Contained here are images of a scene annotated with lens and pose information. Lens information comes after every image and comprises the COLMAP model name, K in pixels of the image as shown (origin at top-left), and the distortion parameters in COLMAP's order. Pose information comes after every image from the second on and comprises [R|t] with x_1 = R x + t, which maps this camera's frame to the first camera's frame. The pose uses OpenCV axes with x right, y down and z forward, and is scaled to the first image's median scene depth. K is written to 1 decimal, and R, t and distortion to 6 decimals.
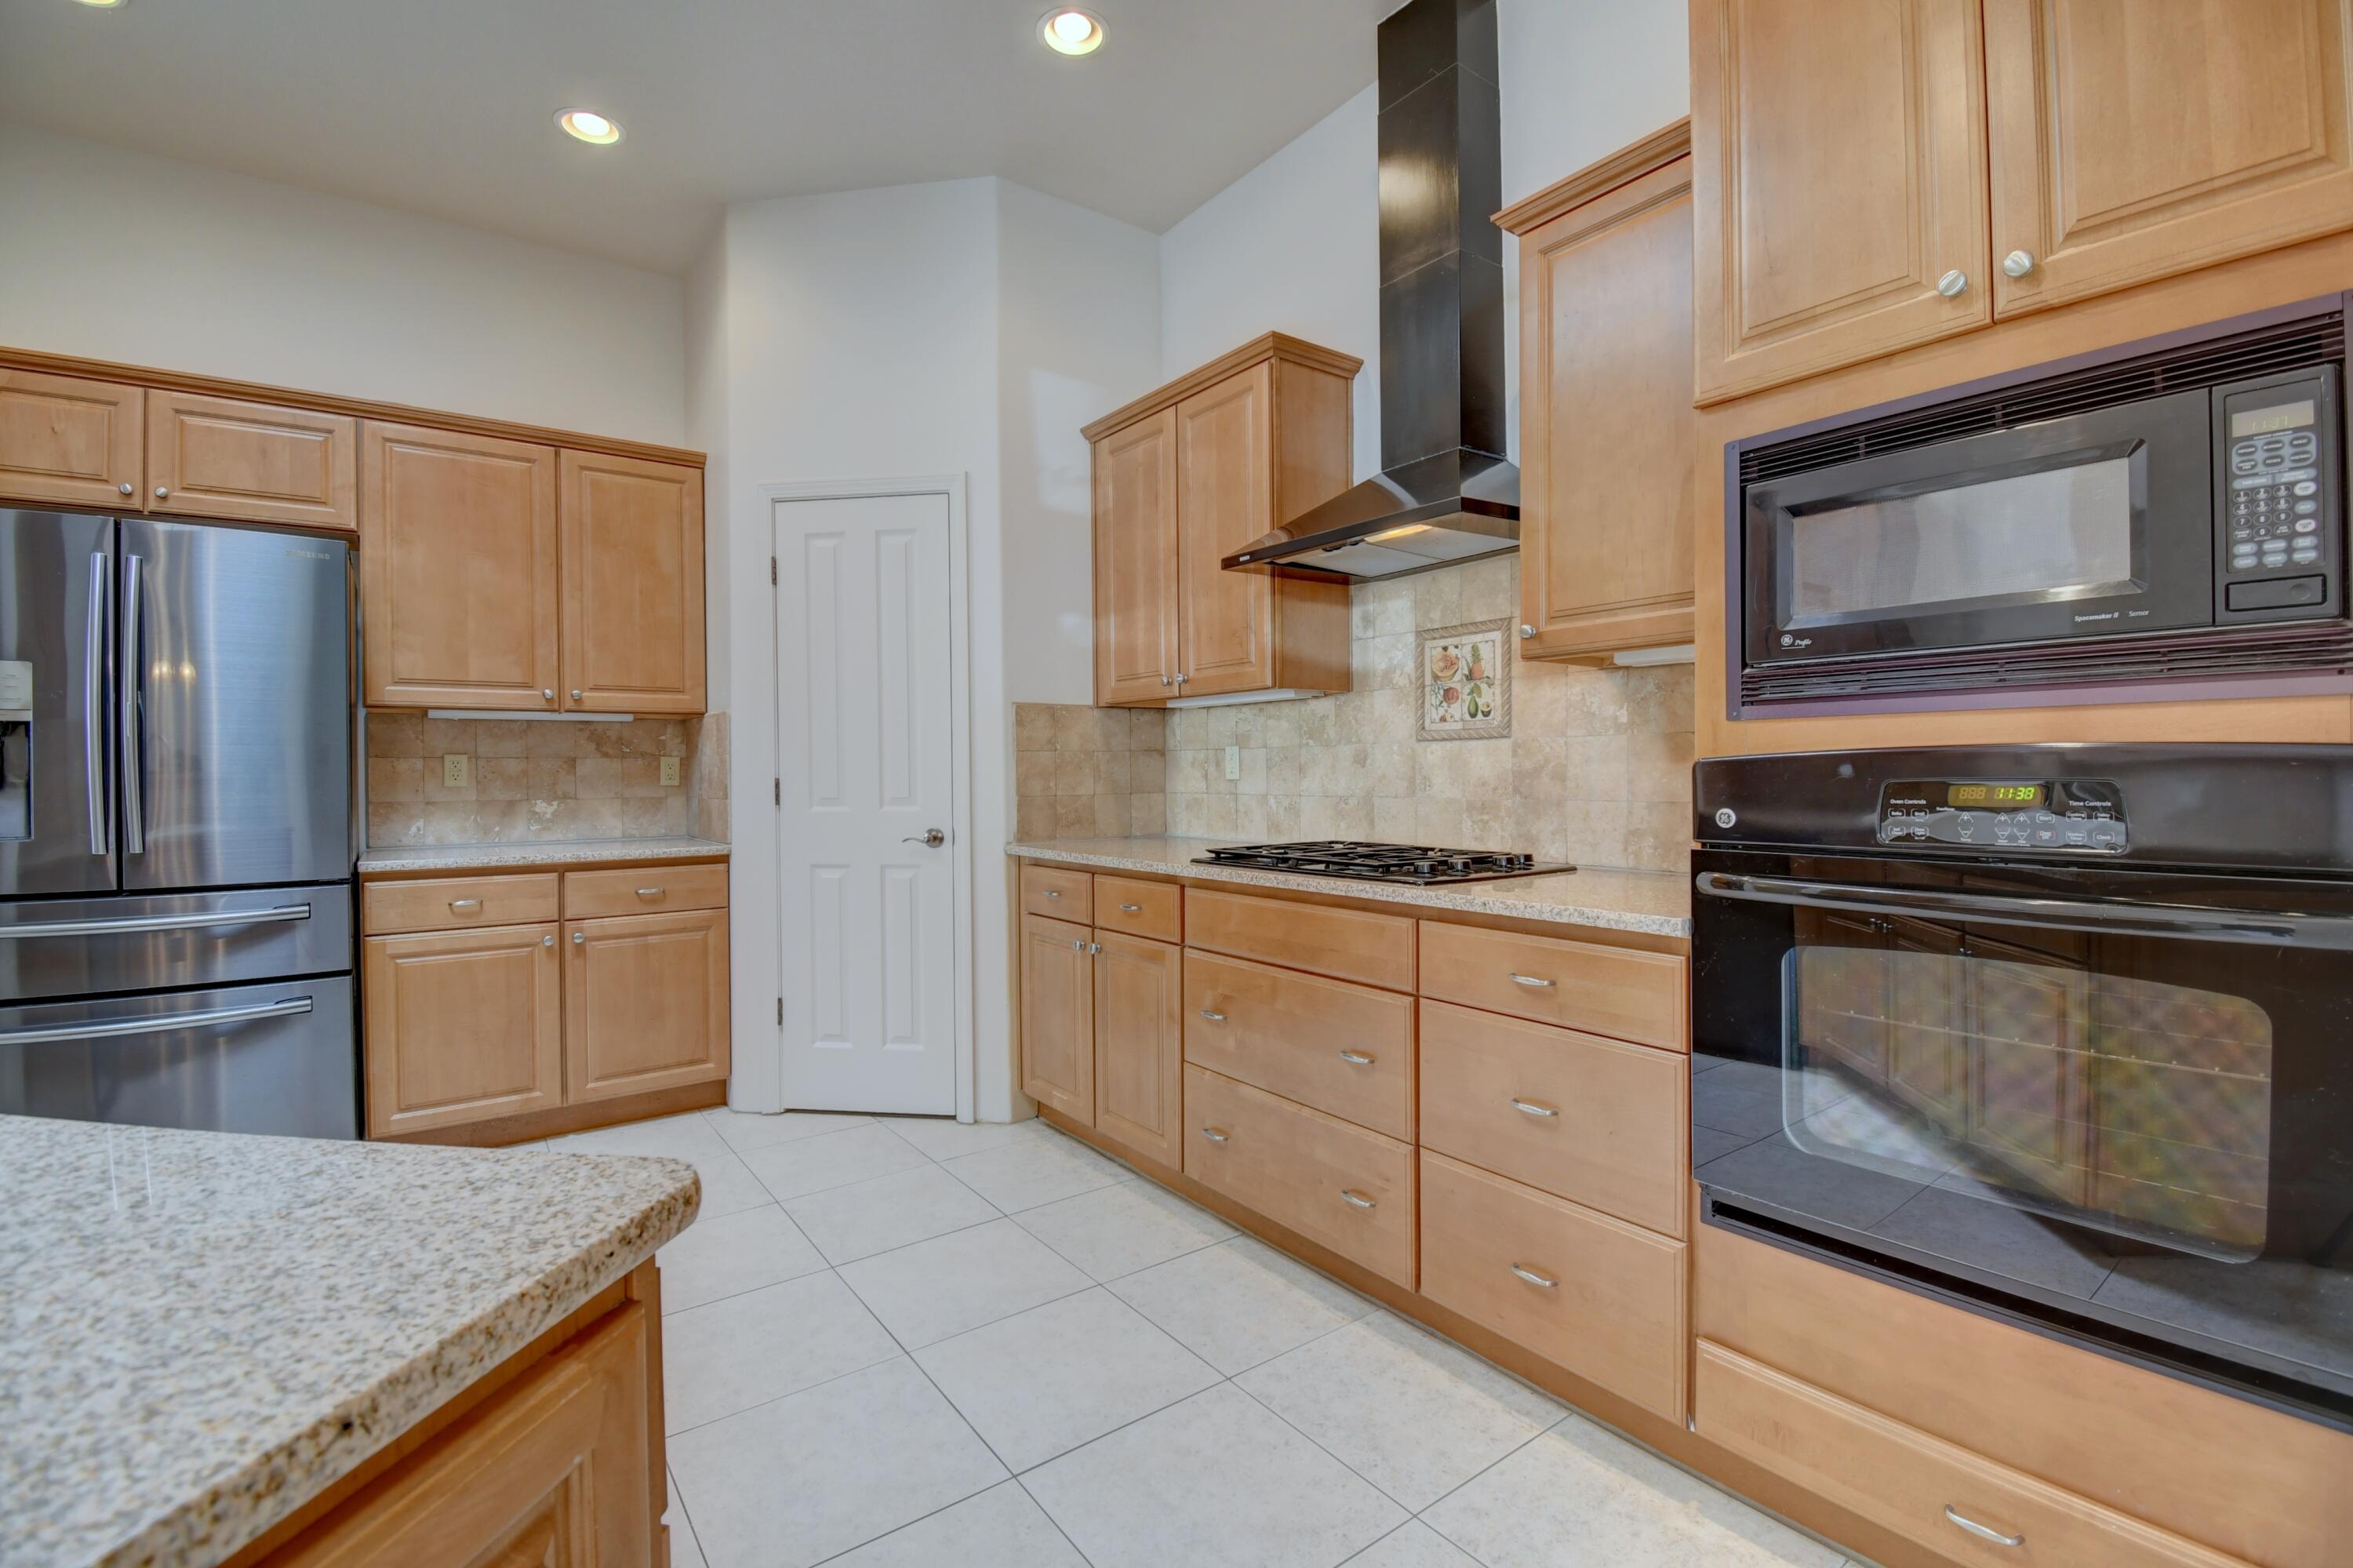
lens RADIAL K [[1042.6, 0, 1170.9], [0, 1042.6, 778.4], [0, 0, 1]] dist [0.001639, -0.001824]
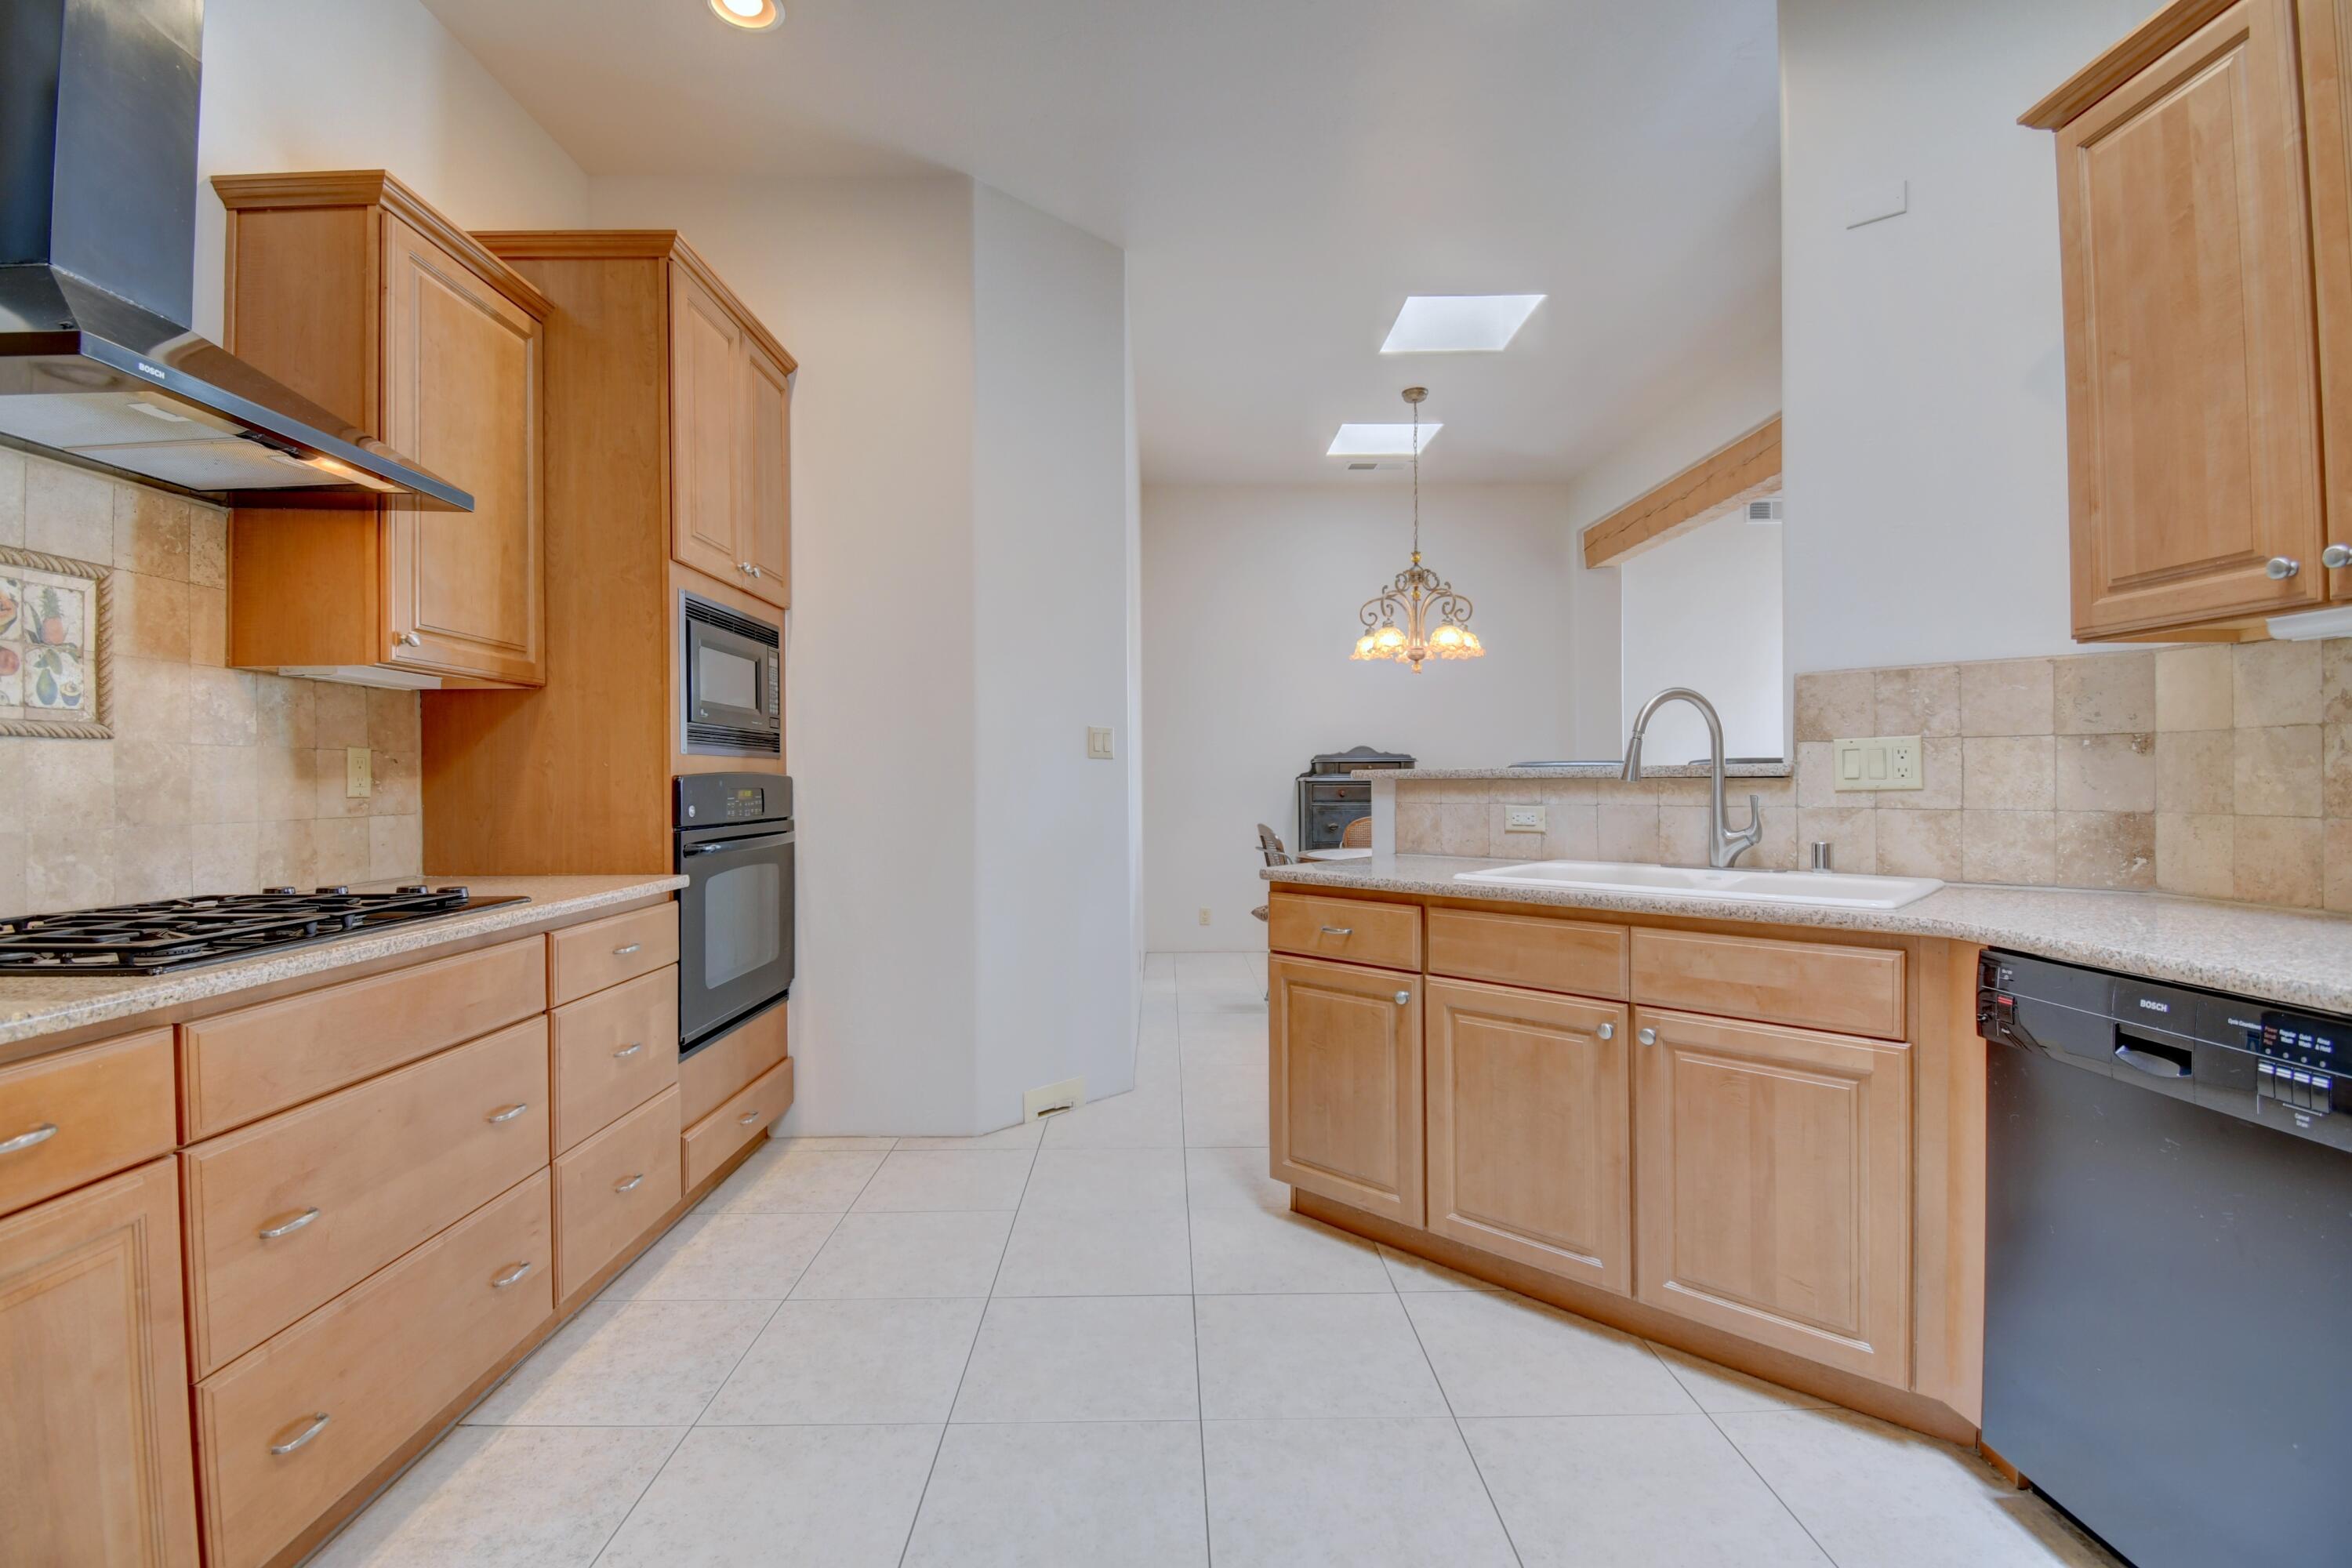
lens RADIAL K [[1042.1, 0, 1169.1], [0, 1042.1, 778.8], [0, 0, 1]] dist [0.001639, -0.001824]
pose [[-0.811038, 0.016210, 0.584769, -0.657584], [0.019227, 0.999815, -0.001049, 0.001292], [-0.584678, 0.010393, -0.811199, 1.161645]]
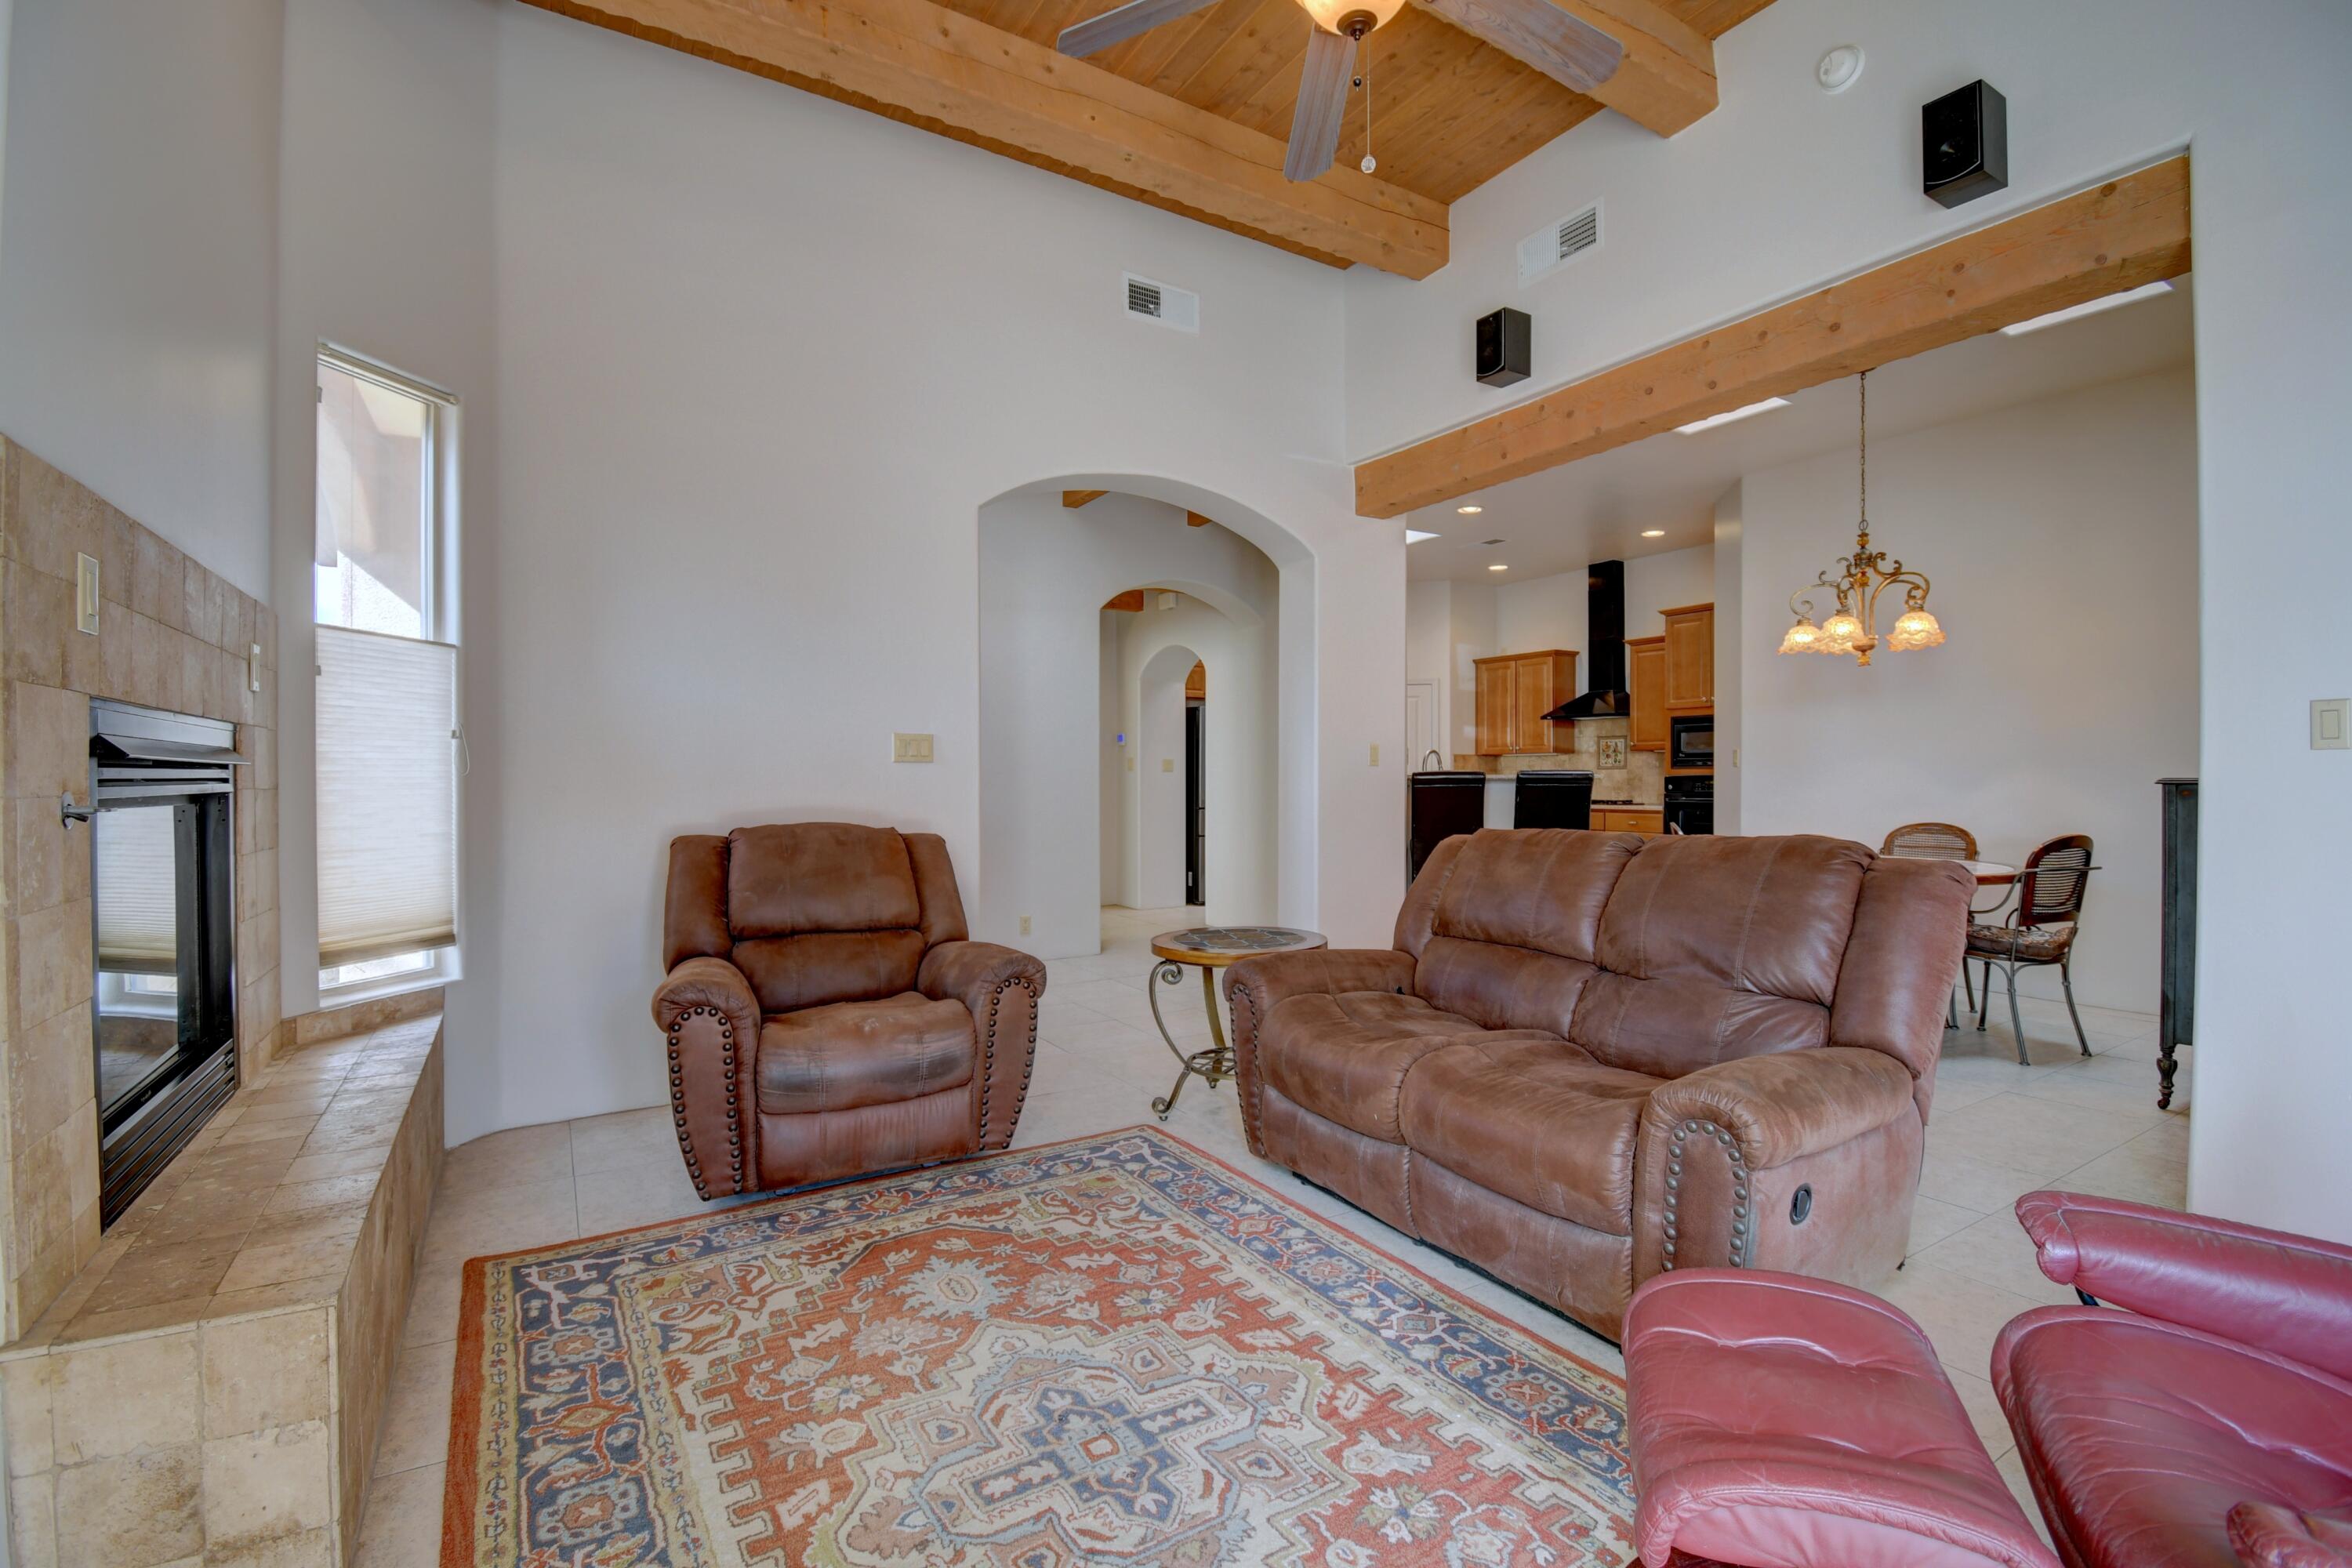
lens RADIAL K [[1042.1, 0, 1179.1], [0, 1042.1, 778.4], [0, 0, 1]] dist [0.001639, -0.001824]
pose [[0.997368, 0.002129, -0.072471, -0.964888], [-0.002368, 0.999992, -0.003218, 0.009016], [0.072463, 0.003381, 0.997365, -2.736699]]
